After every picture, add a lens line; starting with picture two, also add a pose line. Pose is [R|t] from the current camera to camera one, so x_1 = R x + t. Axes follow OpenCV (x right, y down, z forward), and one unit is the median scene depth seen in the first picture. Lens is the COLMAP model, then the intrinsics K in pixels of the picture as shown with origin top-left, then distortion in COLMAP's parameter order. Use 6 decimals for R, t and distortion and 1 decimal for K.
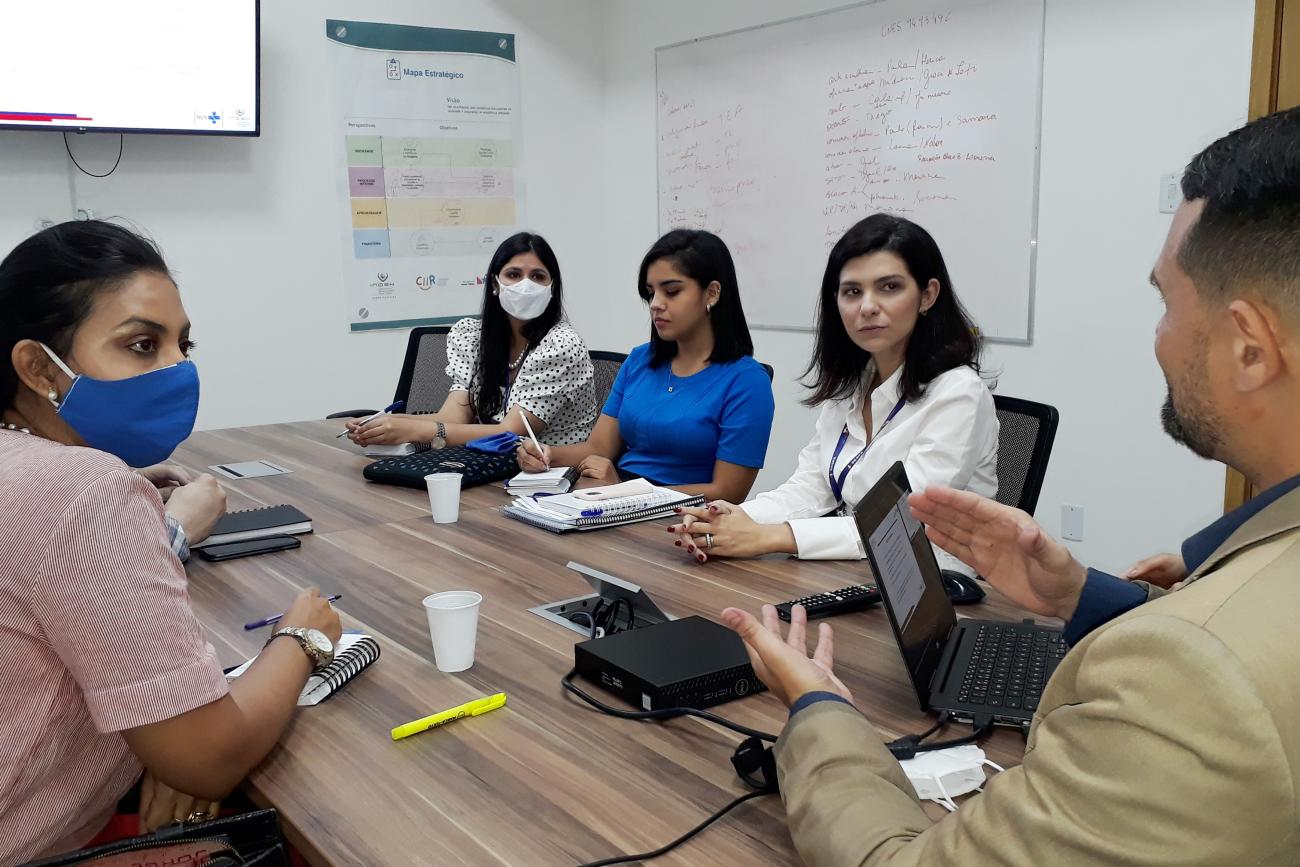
lens RADIAL K [[1283.1, 0, 646.9], [0, 1283.1, 408.6], [0, 0, 1]] dist [0.308389, -0.804143]
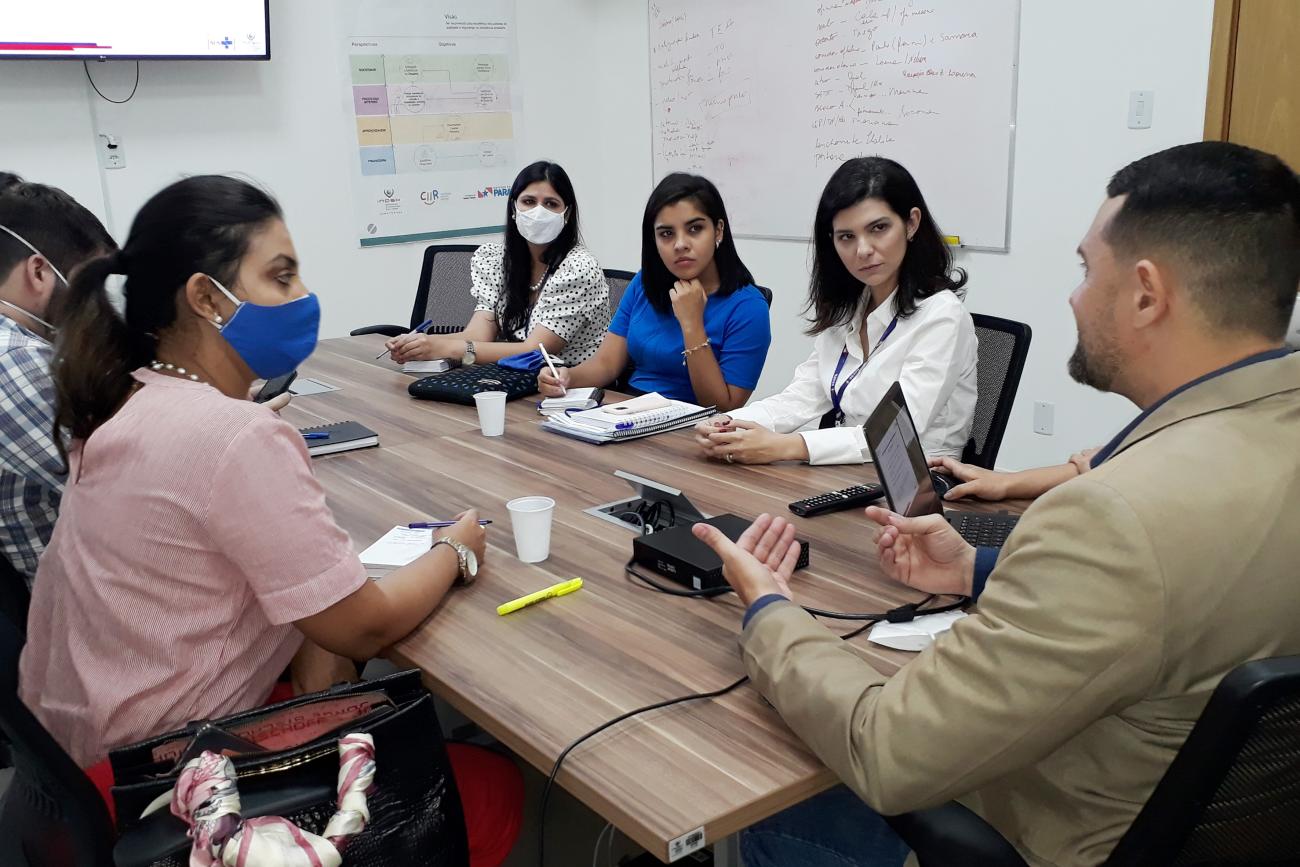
lens RADIAL K [[1283.1, 0, 646.9], [0, 1283.1, 408.6], [0, 0, 1]] dist [0.308389, -0.804143]
pose [[0.999716, -0.017851, 0.015813, -0.039298], [0.016504, 0.996530, 0.081587, -0.026724], [-0.017214, -0.081303, 0.996541, -0.136099]]
